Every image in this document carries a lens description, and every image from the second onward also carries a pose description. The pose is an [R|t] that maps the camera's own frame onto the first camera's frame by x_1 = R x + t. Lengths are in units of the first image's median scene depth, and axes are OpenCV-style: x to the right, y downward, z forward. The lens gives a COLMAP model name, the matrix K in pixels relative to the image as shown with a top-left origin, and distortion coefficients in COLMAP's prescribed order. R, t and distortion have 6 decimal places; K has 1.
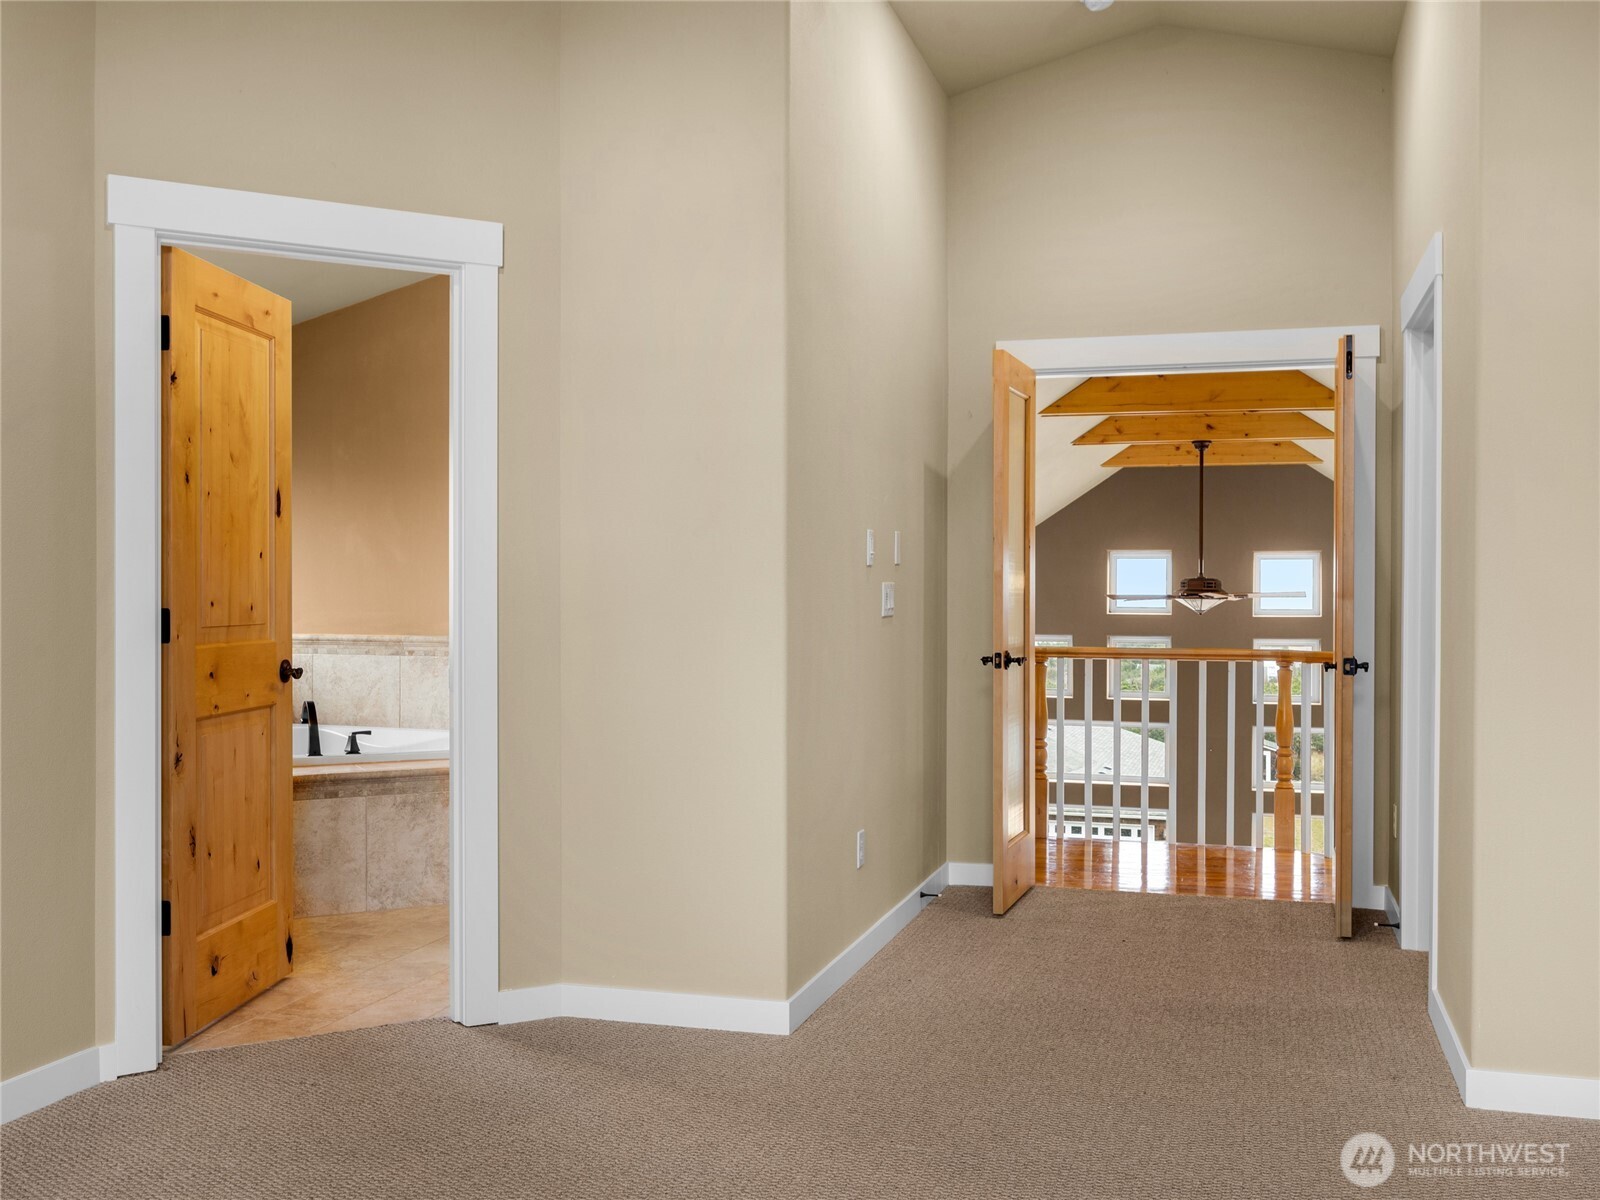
lens RADIAL K [[1513.2, 0, 800.0], [0, 1513.2, 600.0], [0, 0, 1]] dist [-0.005095, -0.003780]
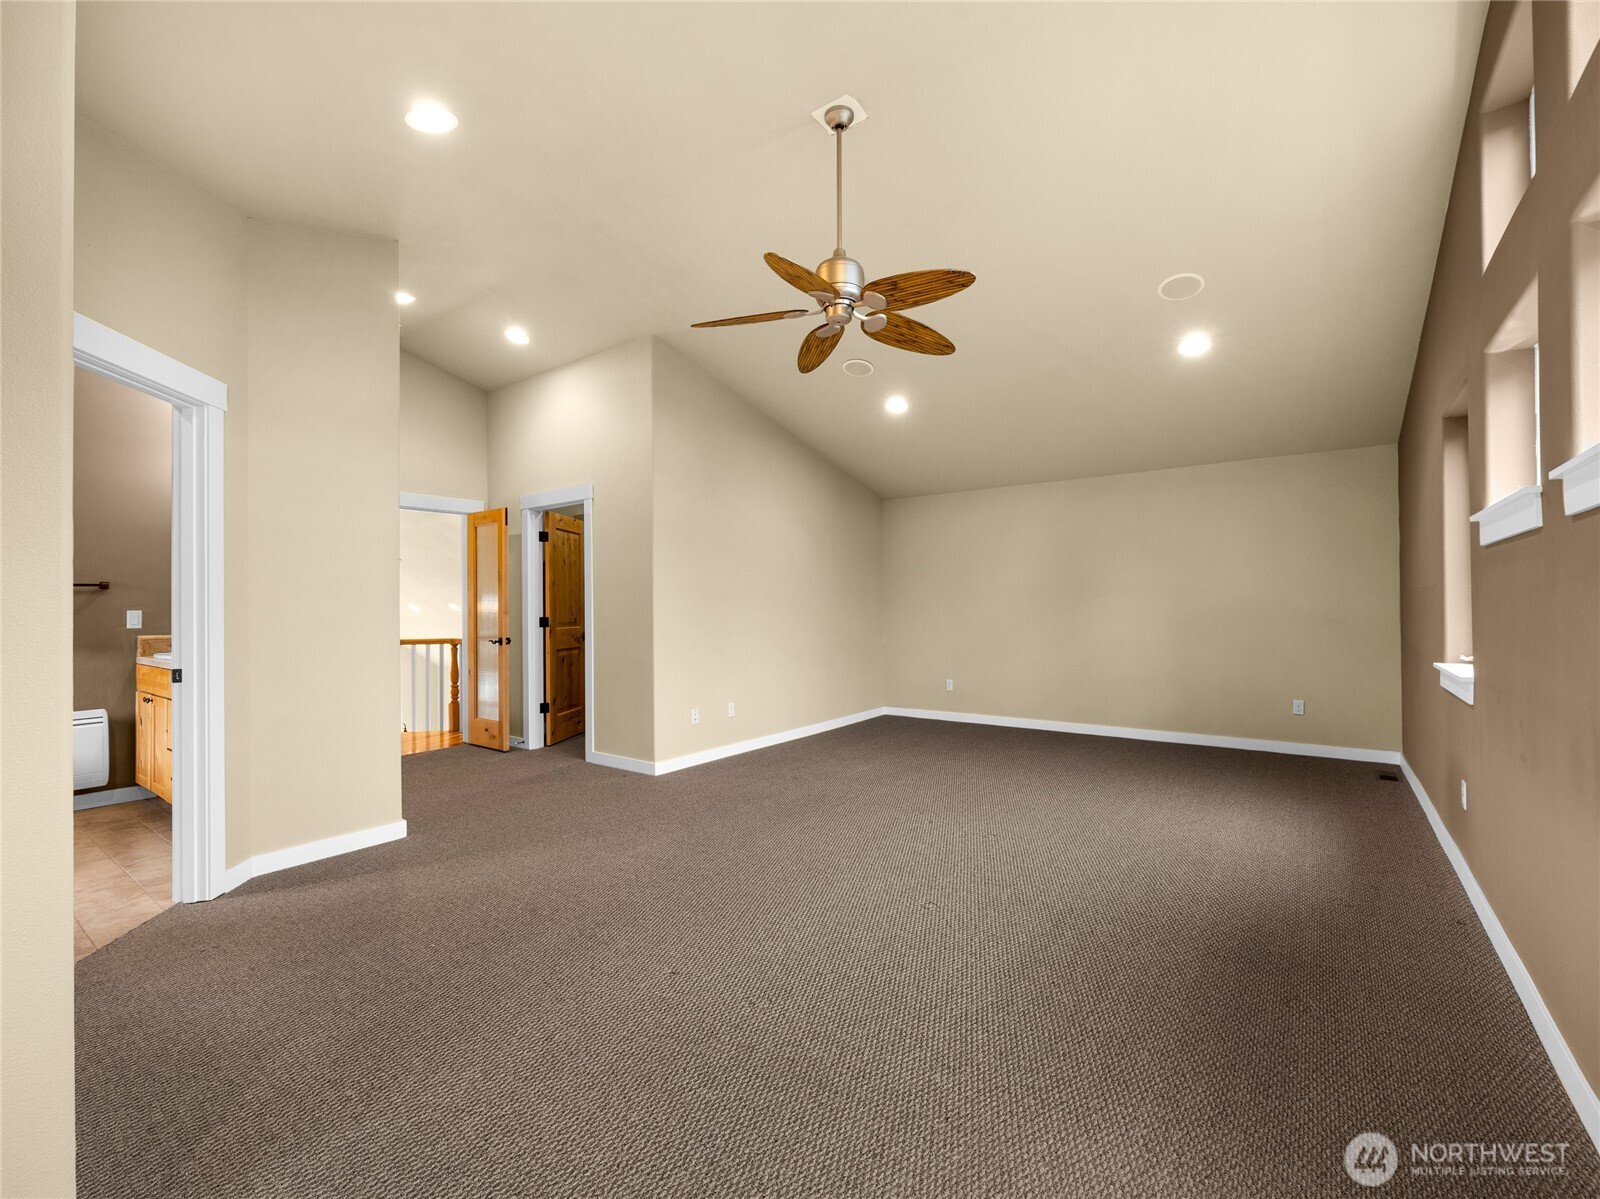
lens RADIAL K [[699.3, 0, 791.0], [0, 699.3, 607.3], [0, 0, 1]] dist [-0.000666, 0.000528]
pose [[0.341323, -0.002256, 0.939943, -0.503341], [0.021511, 0.999754, -0.005412, 0.004343], [-0.939700, 0.022066, 0.341288, 0.156441]]
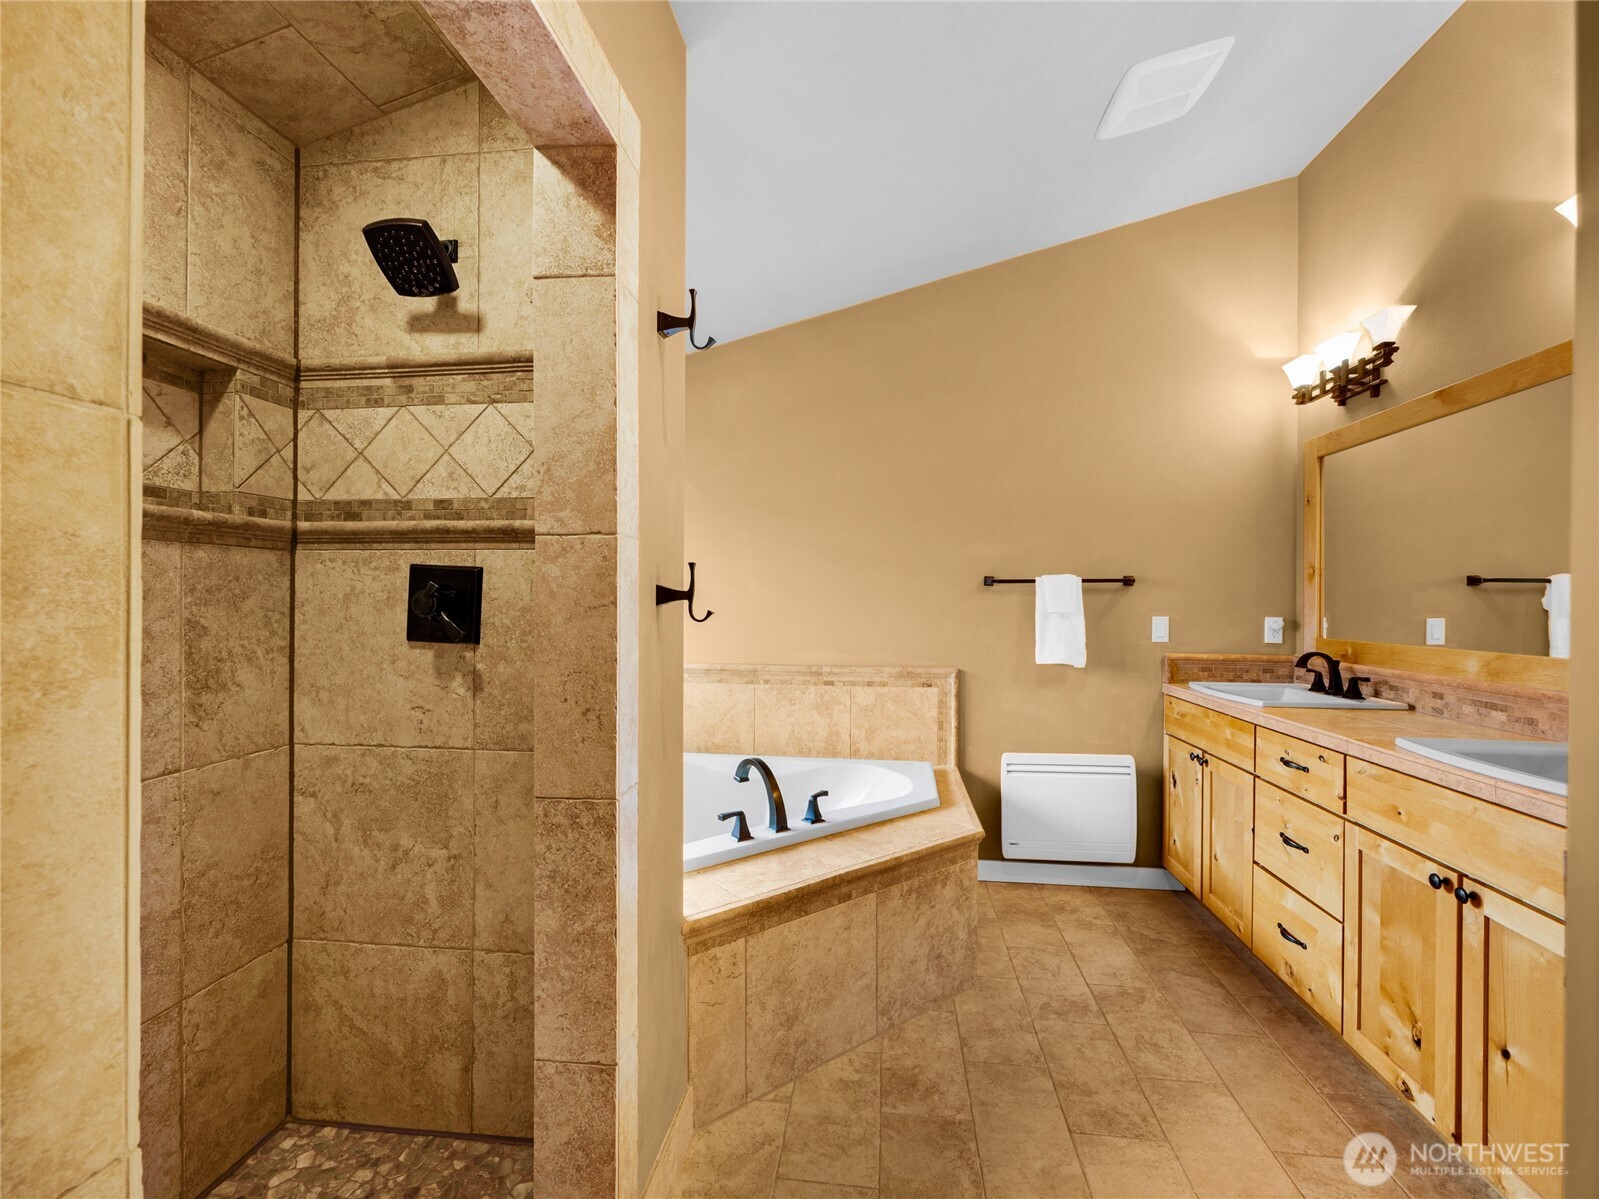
lens RADIAL K [[699.1, 0, 799.5], [0, 699.1, 599.5], [0, 0, 1]] dist [-0.001321, -0.000123]
pose [[0.986577, -0.001168, 0.163294, -0.383195], [0.002680, 0.999956, -0.009038, -0.021433], [-0.163276, 0.009355, 0.986536, 0.632274]]
